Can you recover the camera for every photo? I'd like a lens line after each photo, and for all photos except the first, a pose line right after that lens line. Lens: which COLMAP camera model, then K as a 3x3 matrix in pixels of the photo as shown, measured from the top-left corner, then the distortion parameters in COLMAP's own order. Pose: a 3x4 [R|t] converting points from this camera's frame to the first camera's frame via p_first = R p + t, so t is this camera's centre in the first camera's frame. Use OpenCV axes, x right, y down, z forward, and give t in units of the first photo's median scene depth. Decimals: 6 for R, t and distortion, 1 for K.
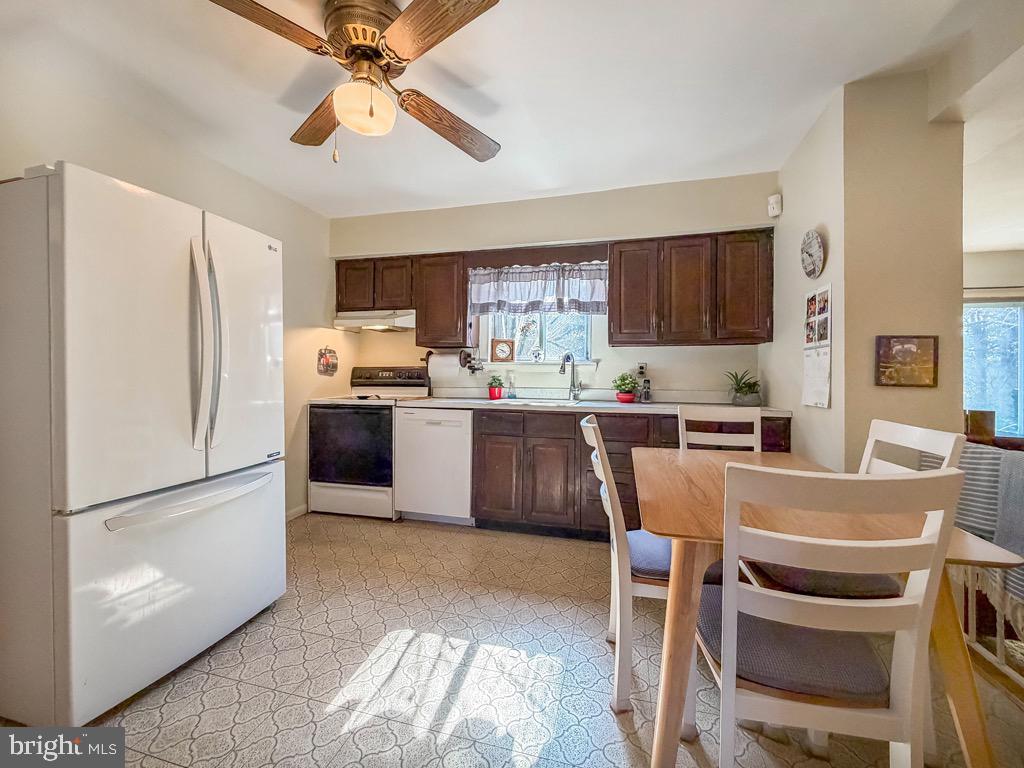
lens RADIAL K [[405.2, 0, 505.4], [0, 405.2, 368.8], [0, 0, 1]] dist [-0.000526, -0.000855]
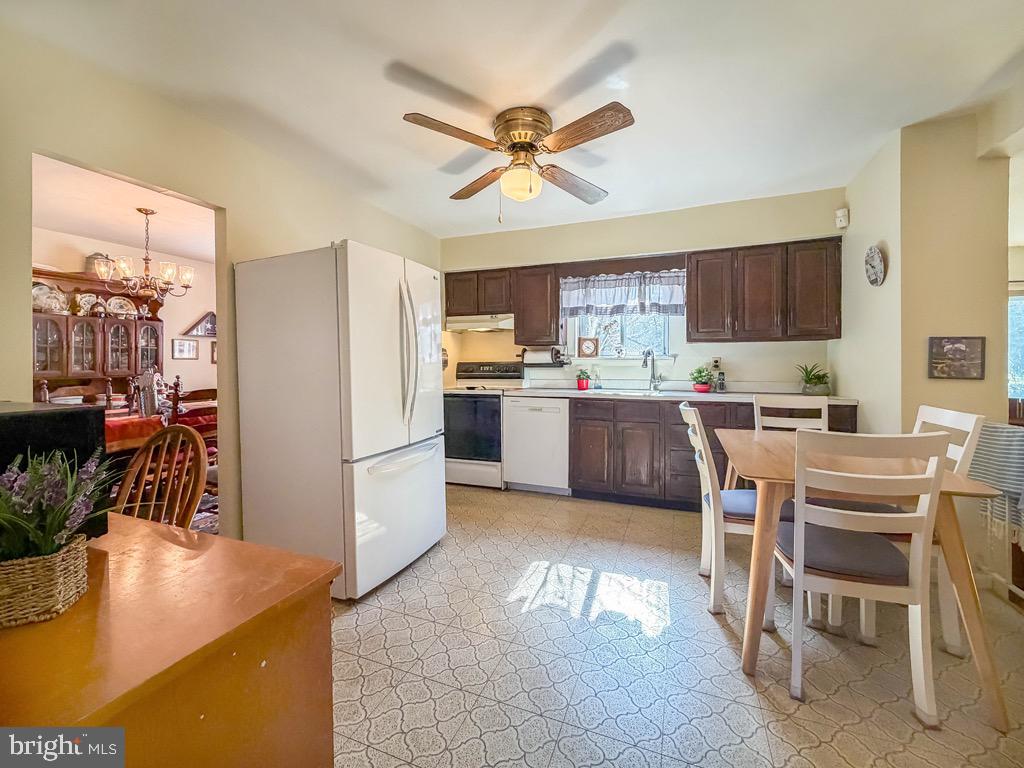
lens RADIAL K [[405.2, 0, 511.9], [0, 405.2, 362.5], [0, 0, 1]] dist [-0.000526, -0.000855]
pose [[0.993575, -0.008013, -0.112889, -0.107727], [0.008997, 0.999926, 0.008213, -0.015447], [0.112815, -0.009176, 0.993574, -0.196912]]
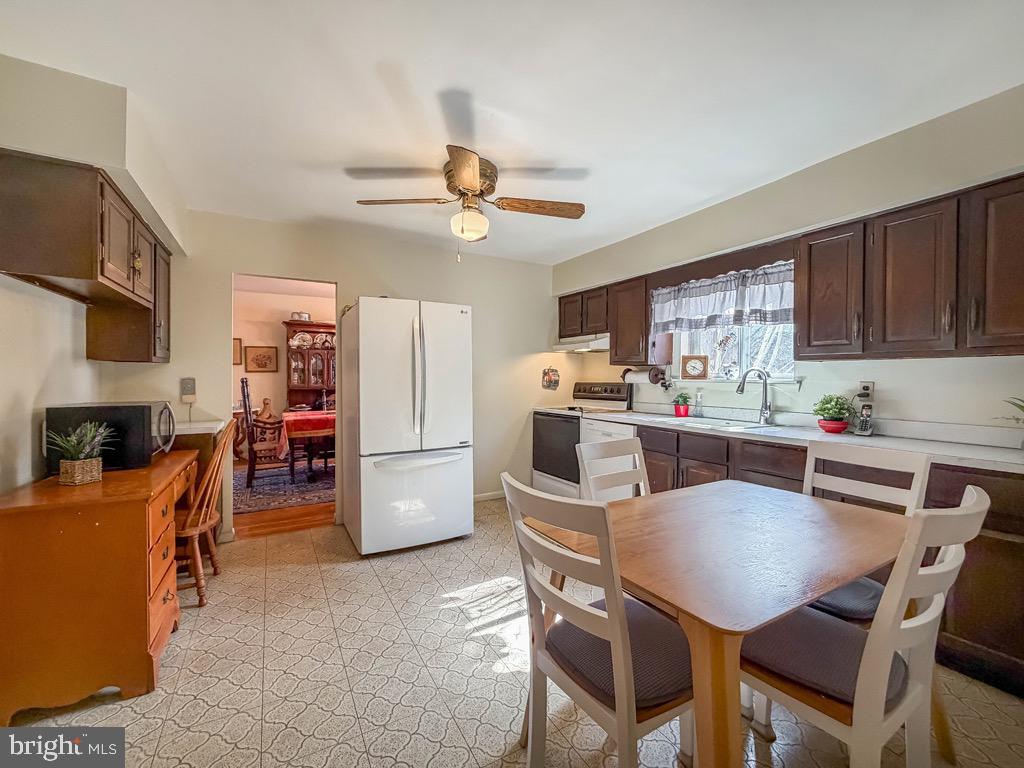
lens RADIAL K [[405.2, 0, 510.3], [0, 405.2, 376.9], [0, 0, 1]] dist [-0.000526, -0.000855]
pose [[0.713774, -0.002128, -0.700373, 0.415638], [0.004051, 0.999991, 0.001090, -0.028366], [0.700365, -0.003615, 0.713776, -0.001274]]
